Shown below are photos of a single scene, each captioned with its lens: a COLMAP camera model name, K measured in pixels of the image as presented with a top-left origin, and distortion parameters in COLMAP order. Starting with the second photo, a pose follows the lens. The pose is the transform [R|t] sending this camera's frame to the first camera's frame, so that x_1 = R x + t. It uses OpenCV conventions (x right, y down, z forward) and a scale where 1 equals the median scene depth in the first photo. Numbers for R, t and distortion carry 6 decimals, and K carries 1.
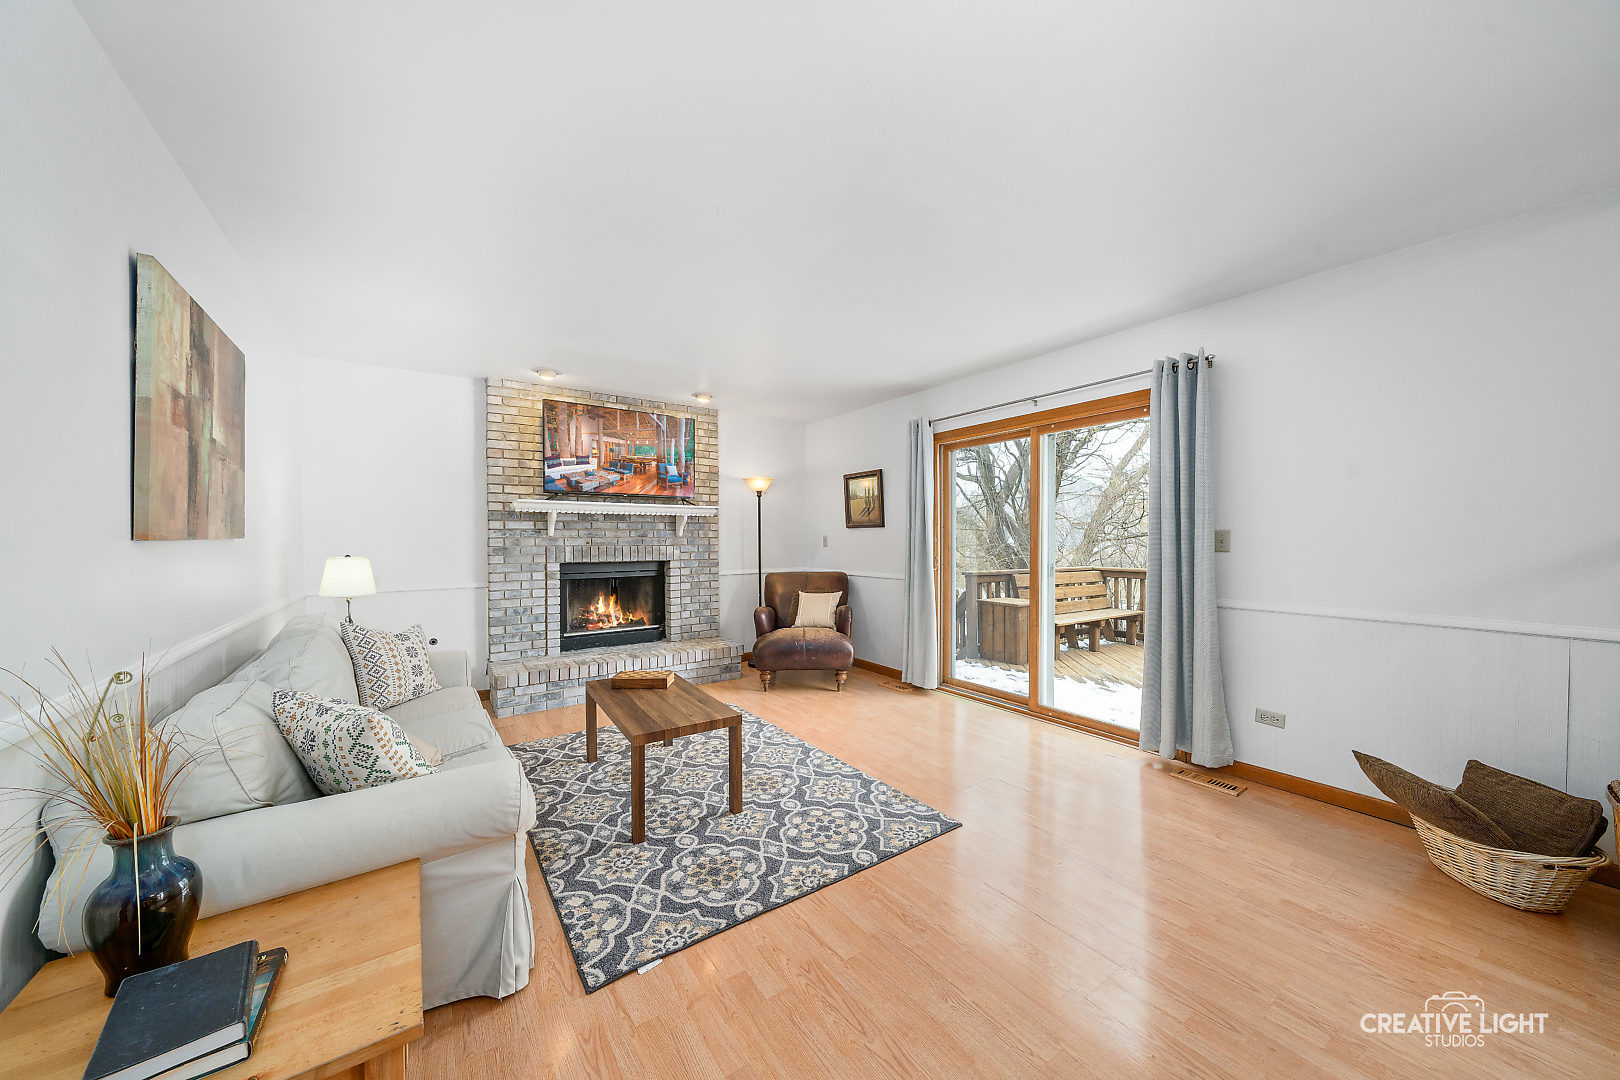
lens RADIAL K [[555.2, 0, 811.3], [0, 555.2, 540.8], [0, 0, 1]] dist [0.002362, -0.000470]
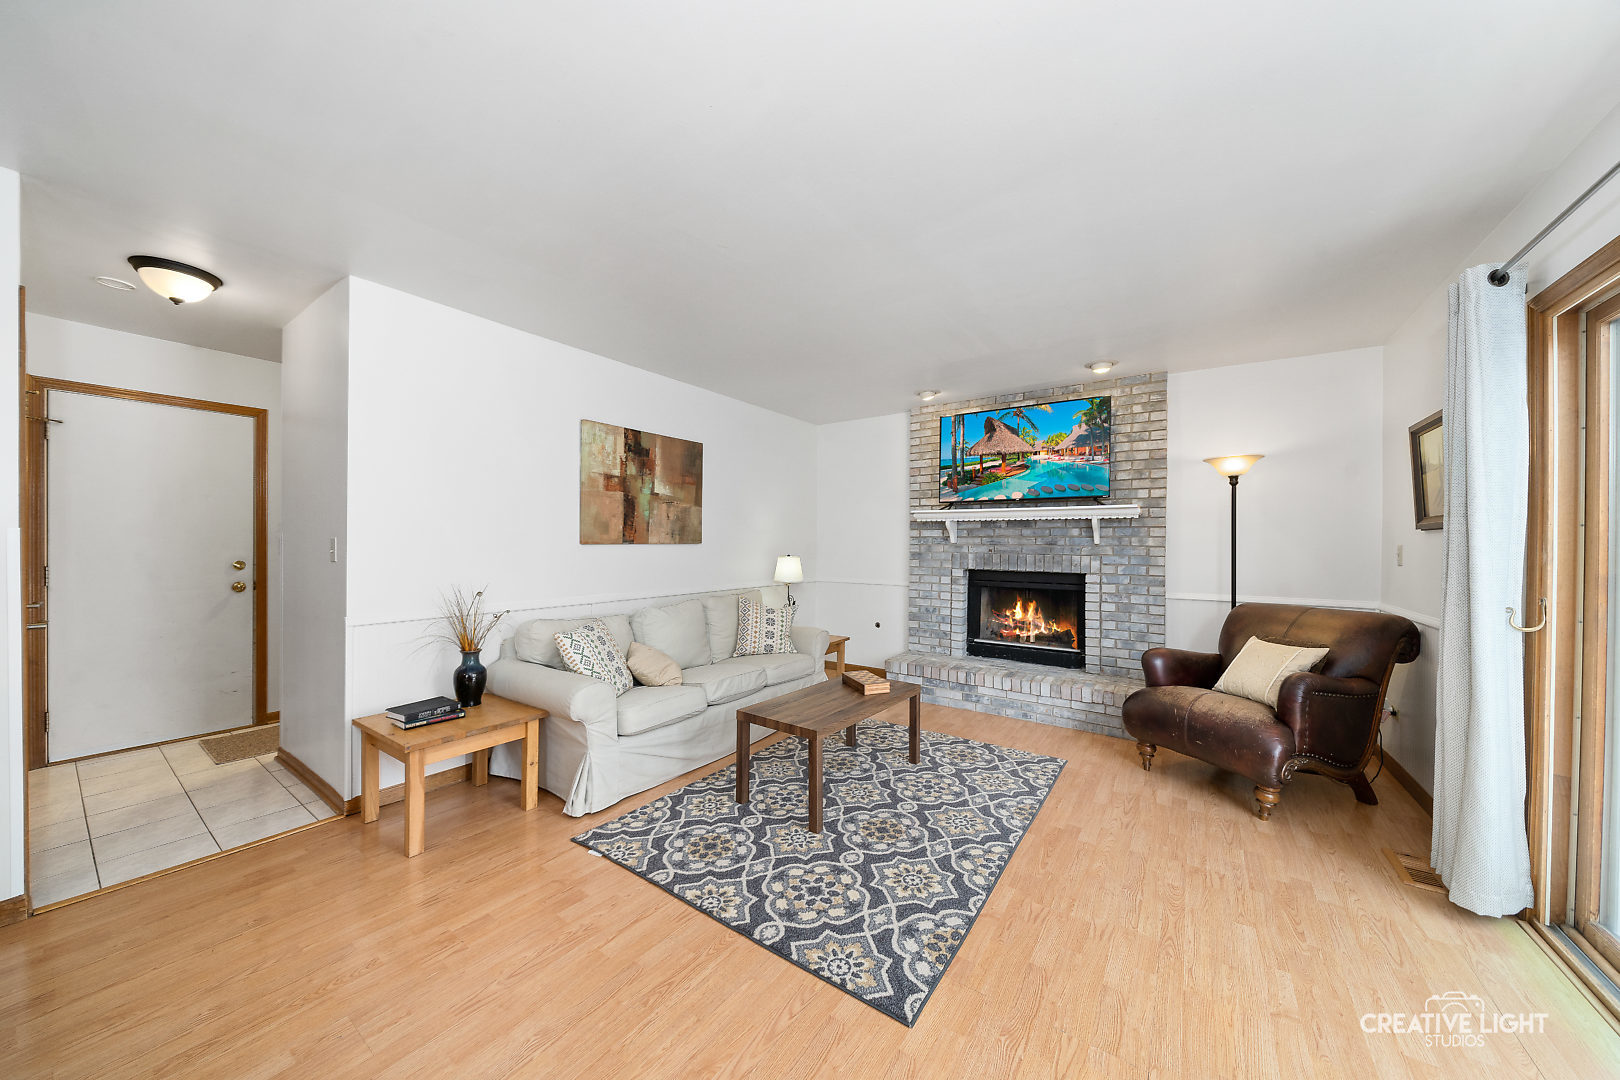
lens RADIAL K [[555.2, 0, 800.7], [0, 555.2, 543.1], [0, 0, 1]] dist [0.002362, -0.000470]
pose [[0.332852, 0.004435, -0.942969, 0.441984], [-0.012421, 0.999923, 0.000319, -0.005416], [0.942897, 0.011606, 0.332881, 0.378572]]
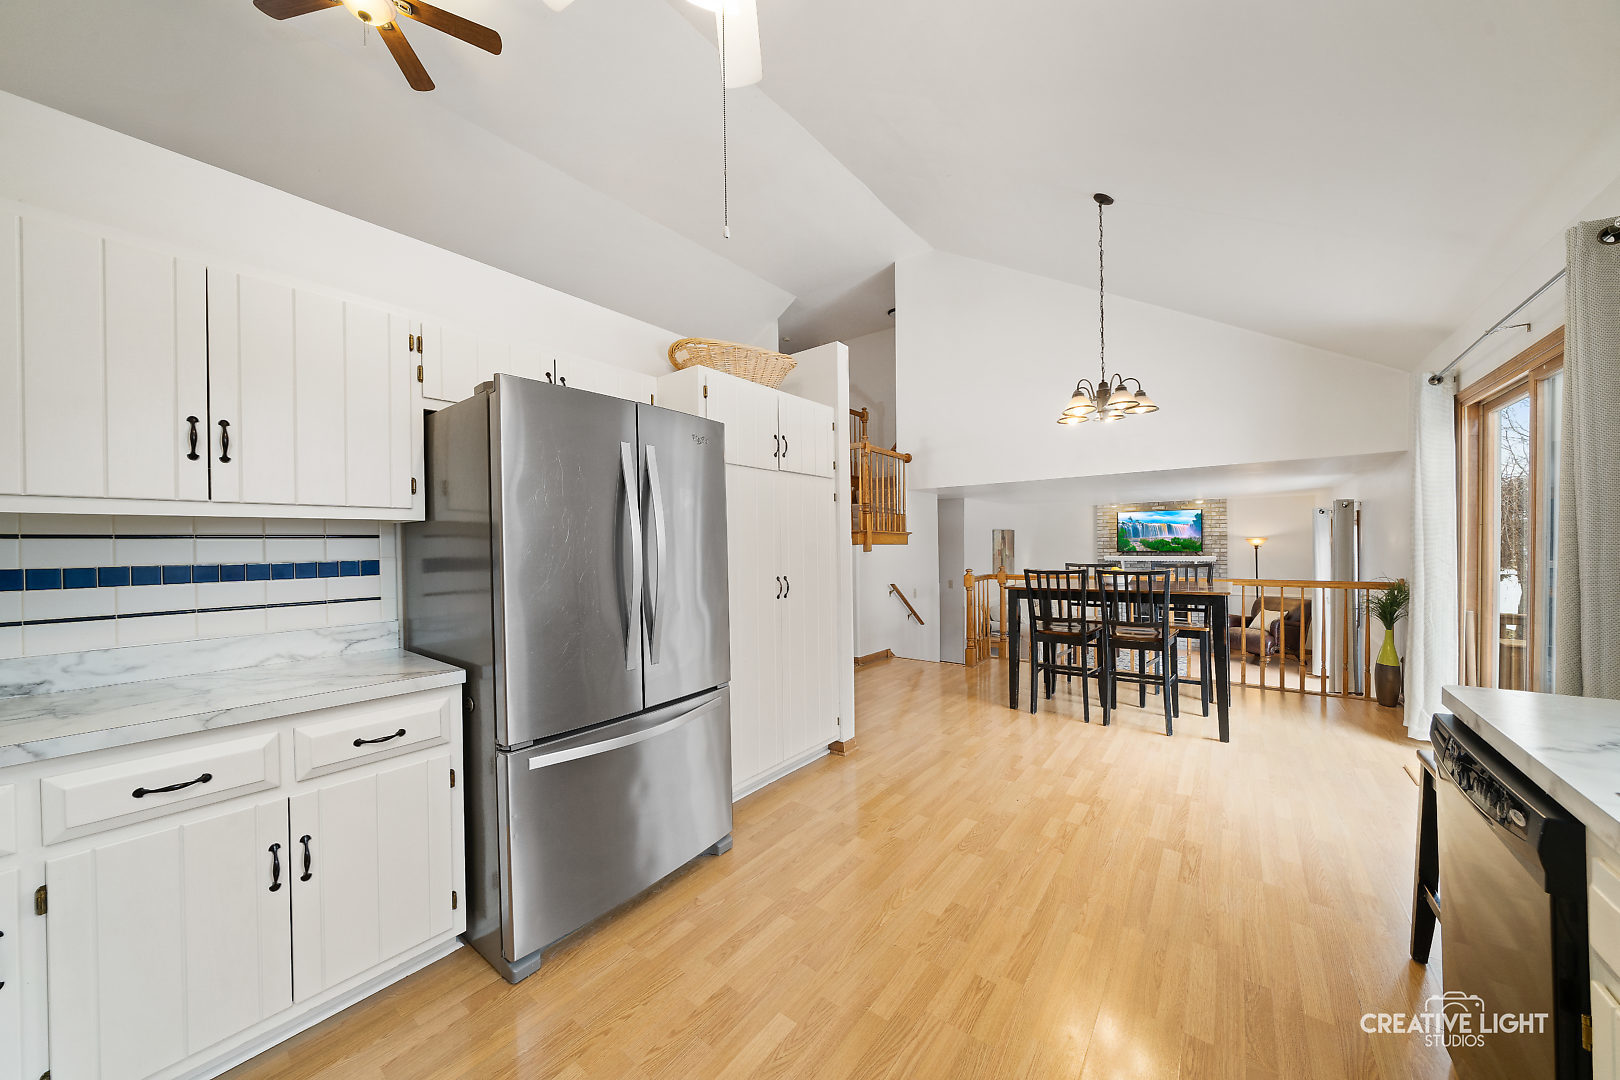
lens RADIAL K [[555.2, 0, 814.2], [0, 555.2, 546.0], [0, 0, 1]] dist [0.002362, -0.000470]
pose [[0.306677, 0.002225, -0.951811, 1.315638], [0.010223, 0.999932, 0.005631, -0.137305], [0.951759, -0.011457, 0.306633, -0.901505]]
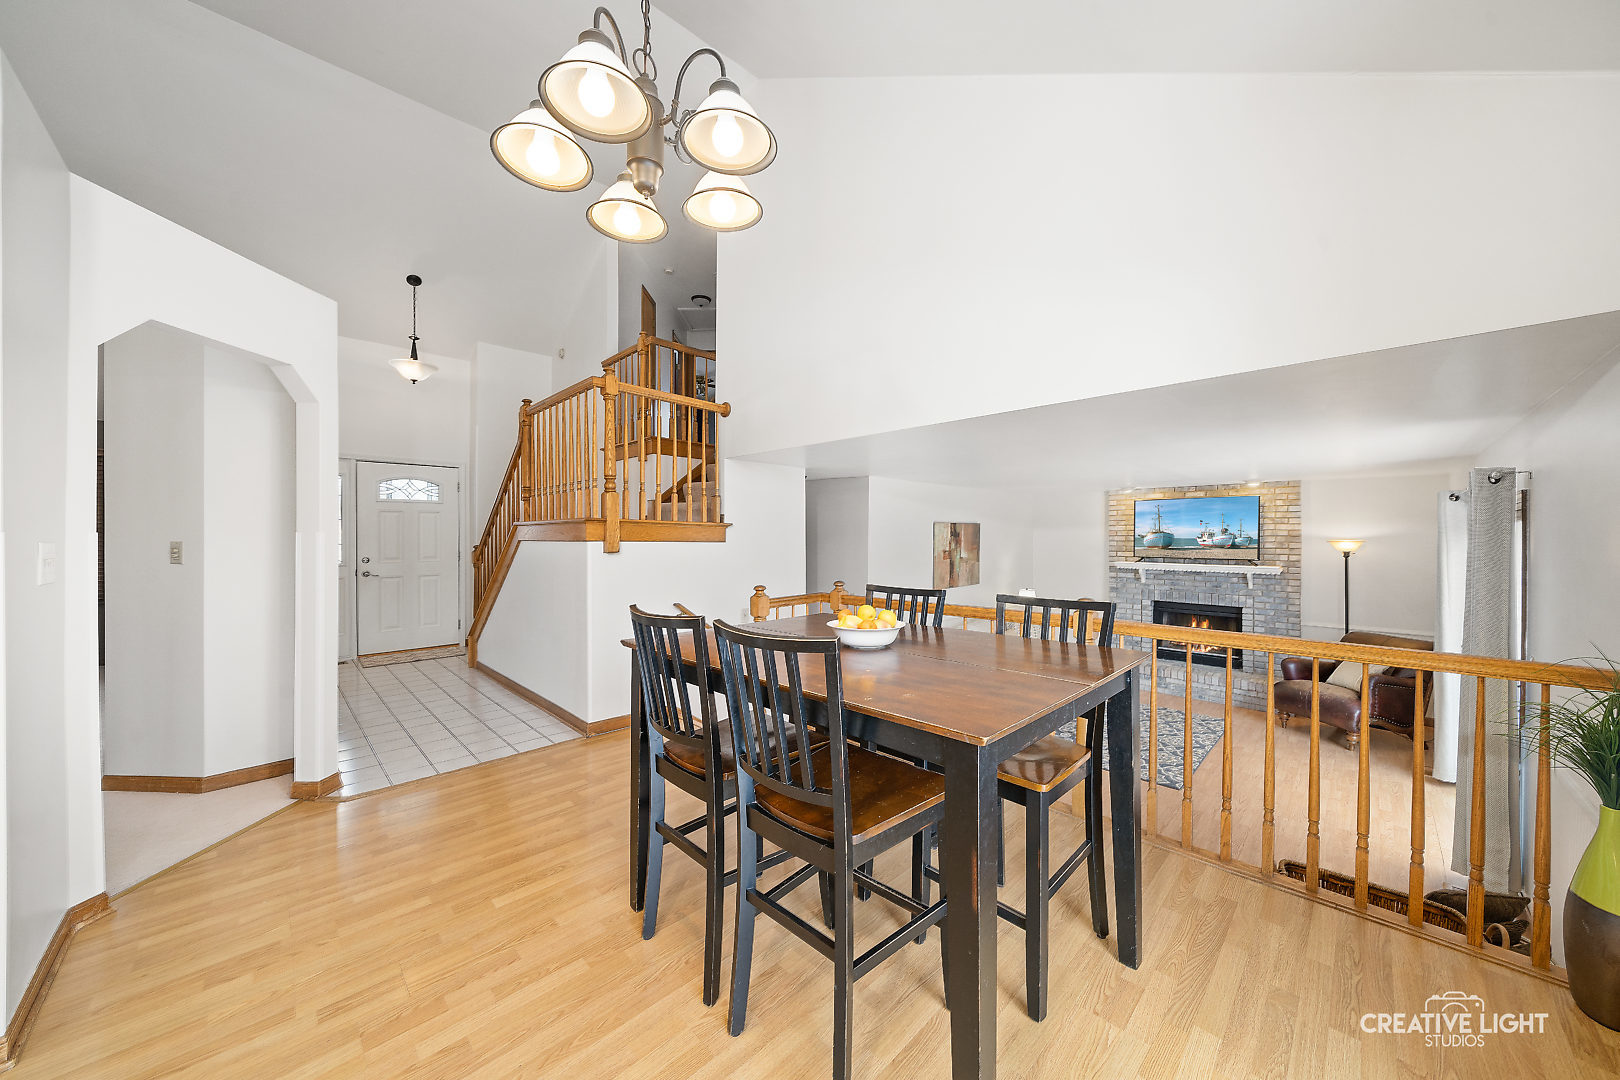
lens RADIAL K [[555.2, 0, 811.6], [0, 555.2, 538.0], [0, 0, 1]] dist [0.002362, -0.000470]
pose [[0.169048, 0.008466, -0.985571, 0.964246], [-0.007198, 0.999947, 0.007355, -0.145481], [0.985582, 0.005851, 0.169100, -0.218620]]
